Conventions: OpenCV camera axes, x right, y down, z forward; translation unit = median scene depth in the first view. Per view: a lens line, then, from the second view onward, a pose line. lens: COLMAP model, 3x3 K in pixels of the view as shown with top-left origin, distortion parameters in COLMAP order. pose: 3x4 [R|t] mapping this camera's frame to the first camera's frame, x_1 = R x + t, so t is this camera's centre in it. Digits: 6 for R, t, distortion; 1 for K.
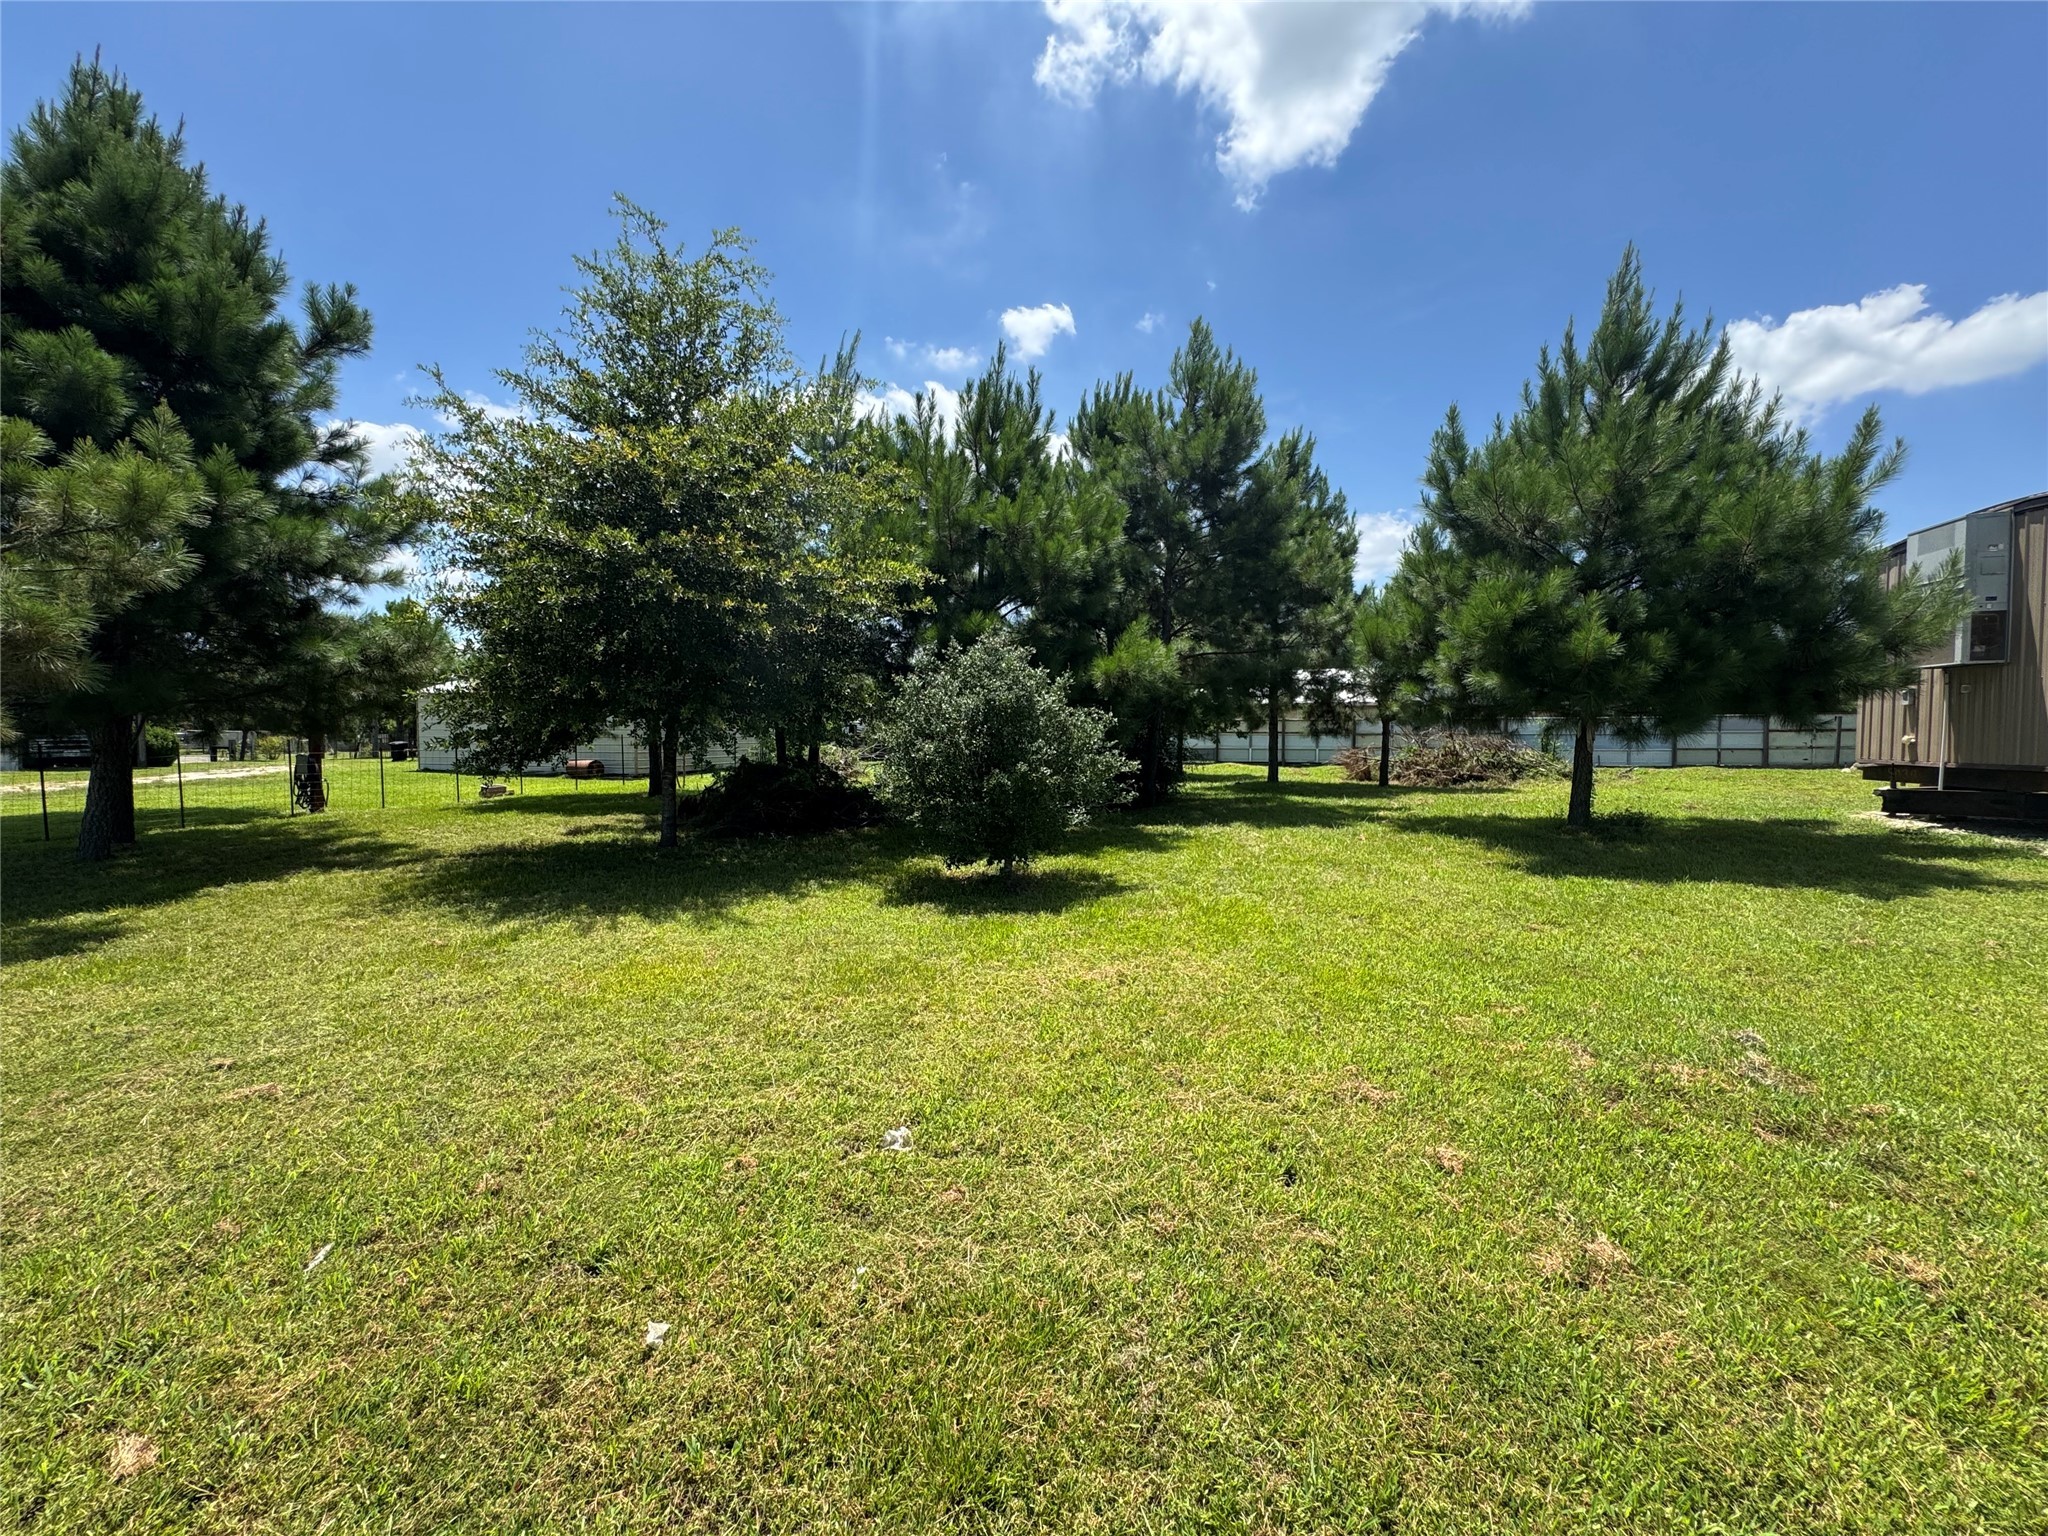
lens RADIAL K [[817.3, 0, 1022.5], [0, 817.3, 771.6], [0, 0, 1]] dist [0.000400, 0.000072]
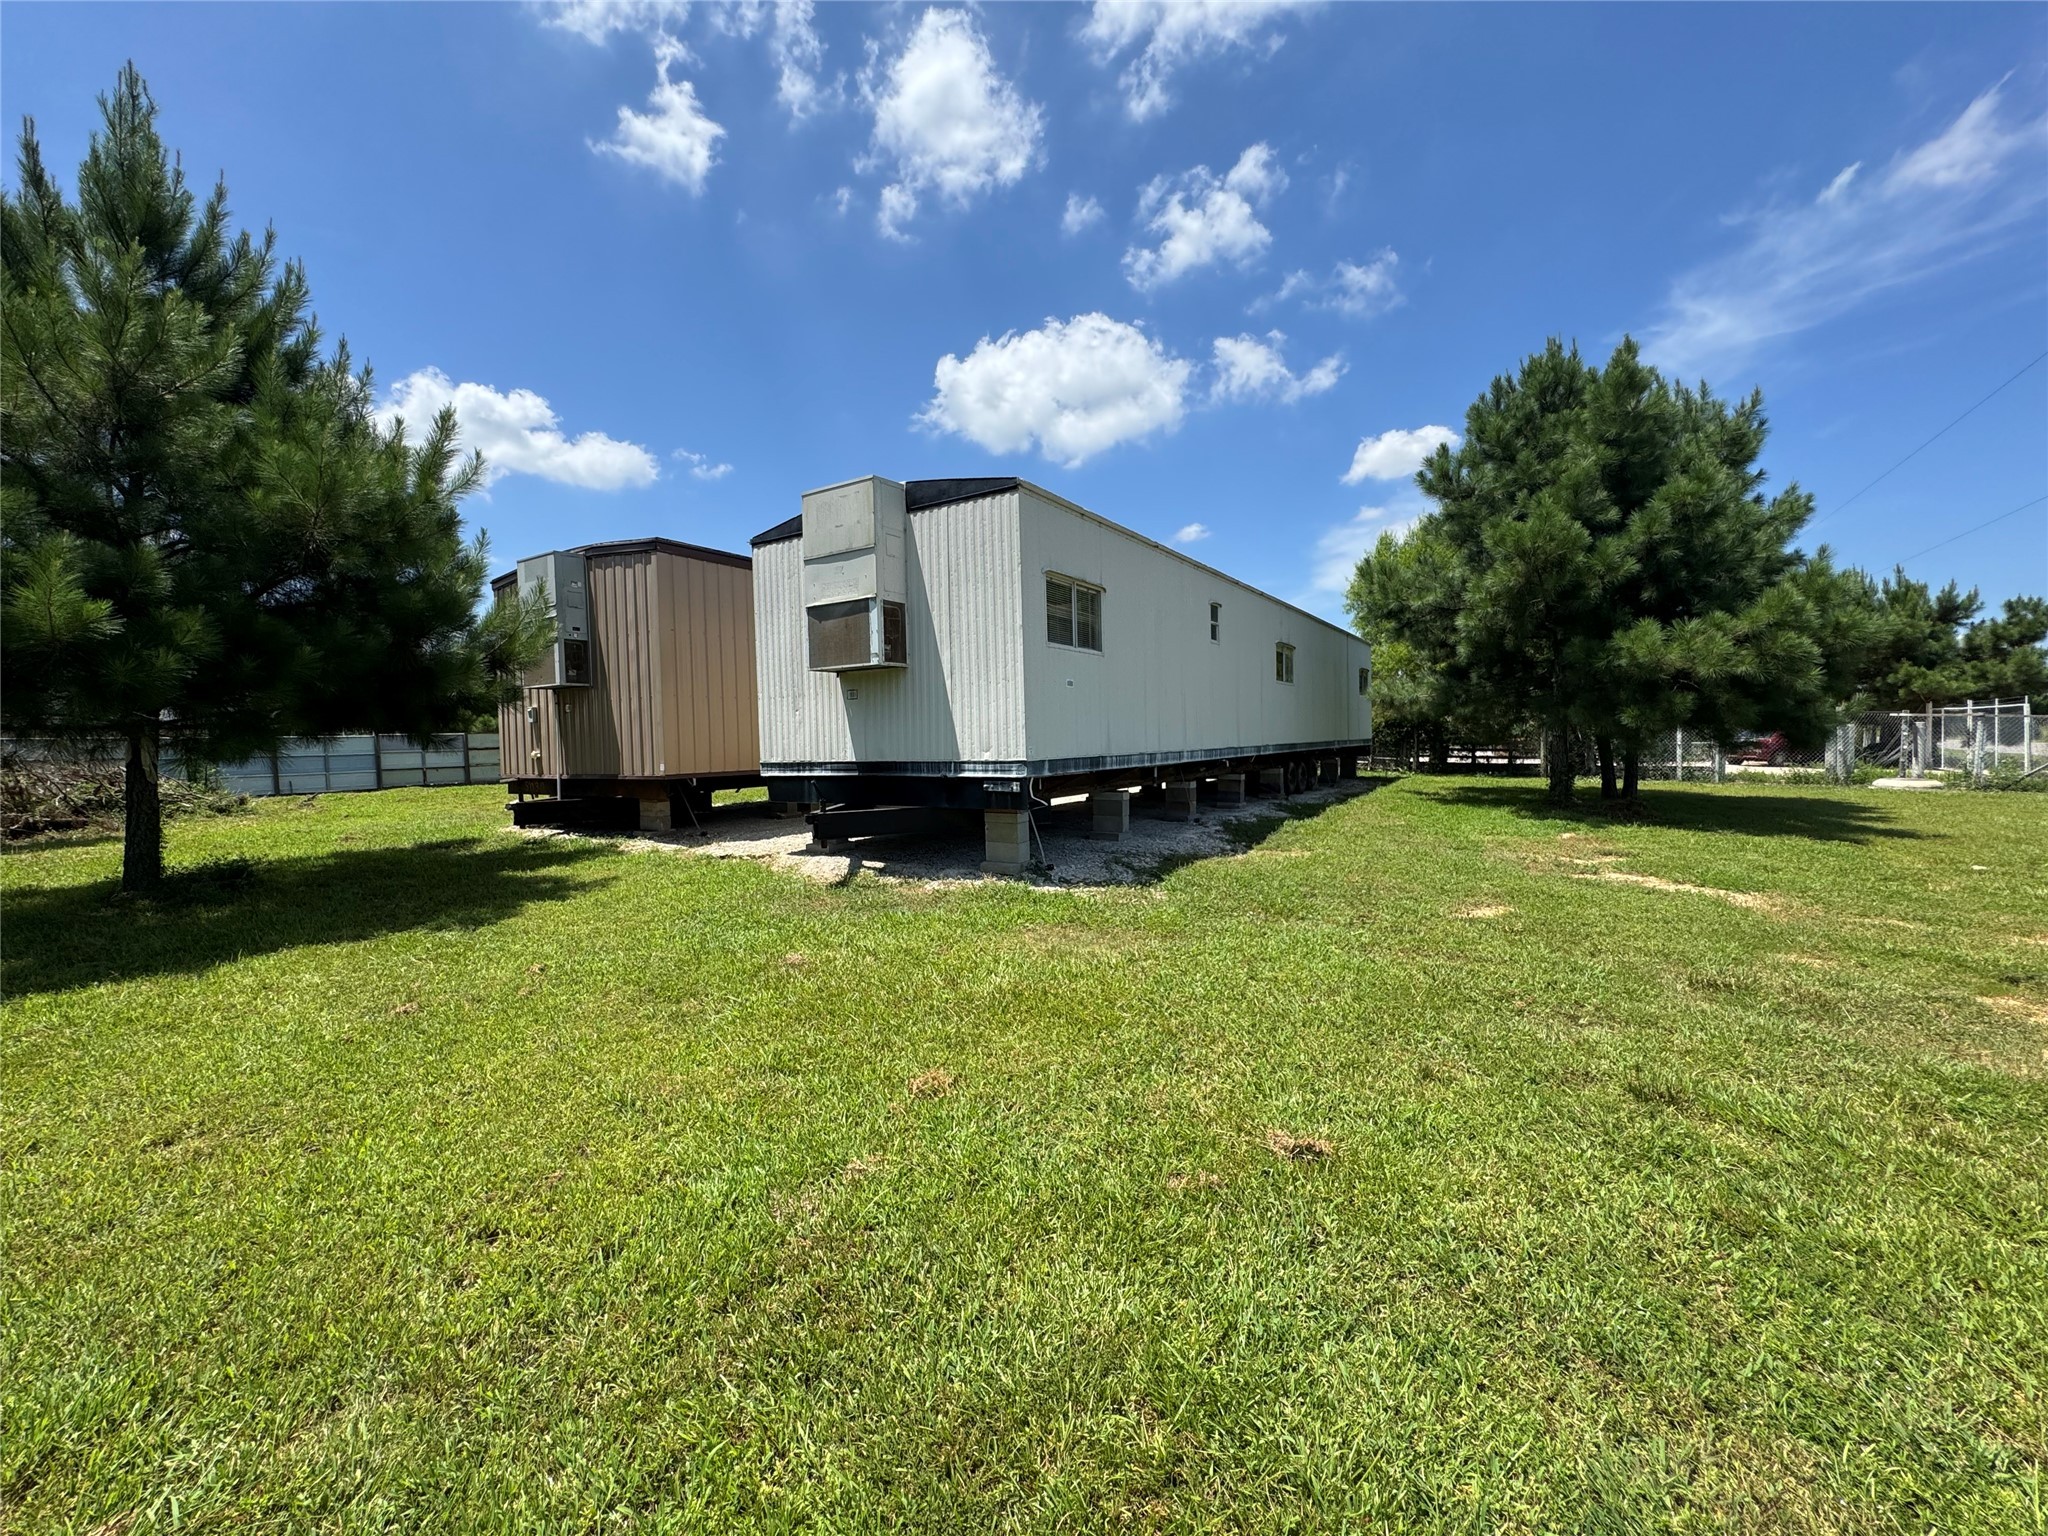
lens RADIAL K [[817.3, 0, 1022.2], [0, 817.3, 773.1], [0, 0, 1]] dist [0.000400, 0.000072]
pose [[0.265094, -0.043025, 0.963262, 0.249595], [0.066594, 0.997435, 0.026225, -0.000500], [-0.961920, 0.057195, 0.267279, 0.113759]]
